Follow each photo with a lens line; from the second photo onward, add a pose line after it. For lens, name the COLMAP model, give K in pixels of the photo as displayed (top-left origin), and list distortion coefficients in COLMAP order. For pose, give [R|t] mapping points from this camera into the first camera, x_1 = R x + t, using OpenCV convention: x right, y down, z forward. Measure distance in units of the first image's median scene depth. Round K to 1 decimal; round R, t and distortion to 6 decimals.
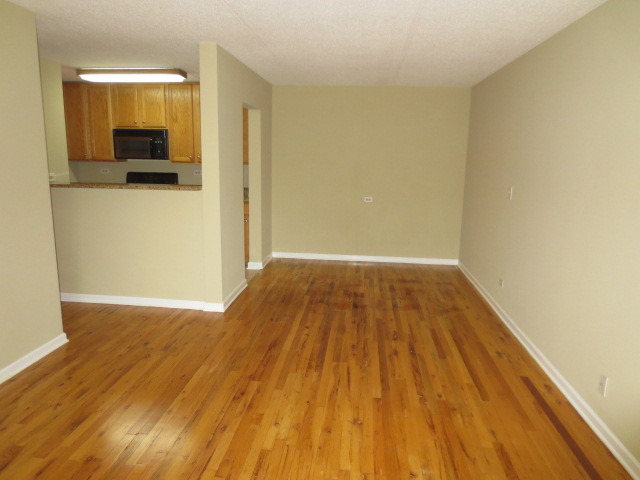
lens RADIAL K [[460.9, 0, 319.9], [0, 460.9, 240.0], [0, 0, 1]] dist [0.006088, 0.003222]
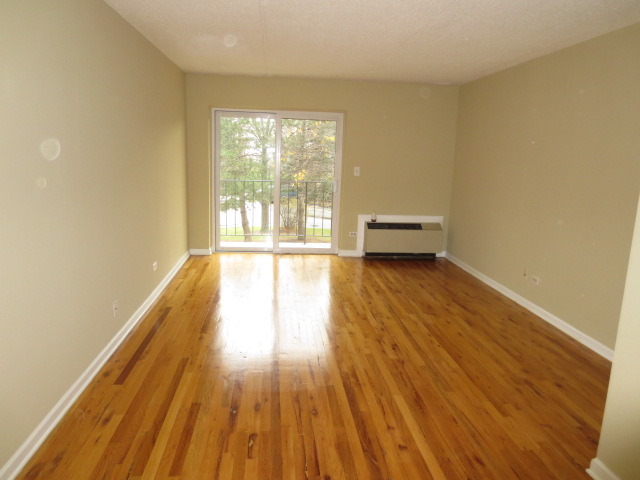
lens RADIAL K [[460.9, 0, 320.1], [0, 460.9, 239.9], [0, 0, 1]] dist [0.006088, 0.003222]
pose [[-0.979401, -0.014646, -0.201391, 0.220668], [-0.087405, 0.929836, 0.357444, -0.284327], [0.182025, 0.367683, -0.911963, 1.611715]]
